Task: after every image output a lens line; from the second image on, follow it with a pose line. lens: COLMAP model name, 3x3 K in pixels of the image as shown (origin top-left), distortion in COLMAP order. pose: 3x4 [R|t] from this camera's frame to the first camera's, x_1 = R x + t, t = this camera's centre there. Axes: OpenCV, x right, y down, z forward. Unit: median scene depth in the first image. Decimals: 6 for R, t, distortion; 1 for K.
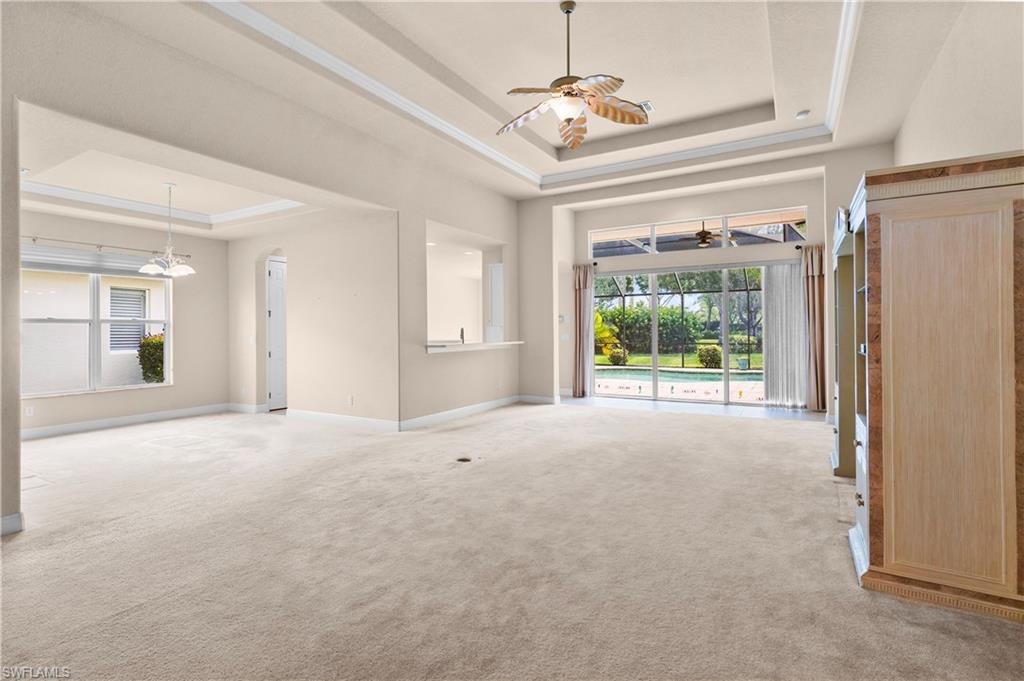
lens RADIAL K [[494.4, 0, 509.7], [0, 494.4, 332.9], [0, 0, 1]] dist [-0.001221, -0.000323]
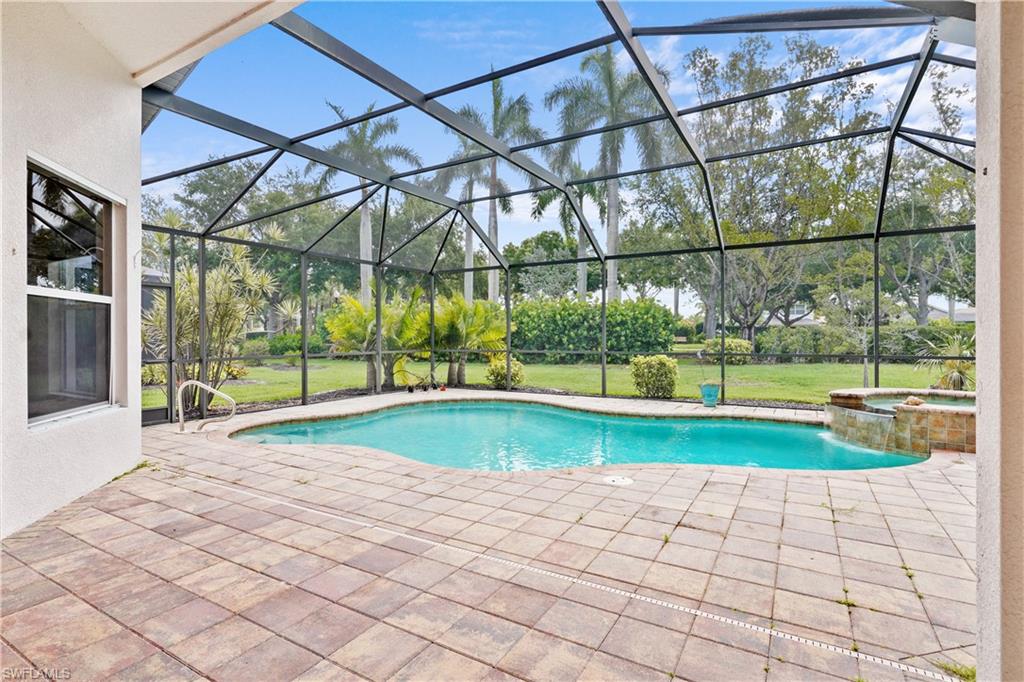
lens RADIAL K [[494.4, 0, 511.3], [0, 494.4, 336.0], [0, 0, 1]] dist [-0.001221, -0.000323]
pose [[0.999956, 0.001269, -0.009269, 0.160130], [-0.001283, 0.999998, -0.001491, 0.002901], [0.009267, 0.001503, 0.999956, 0.289245]]
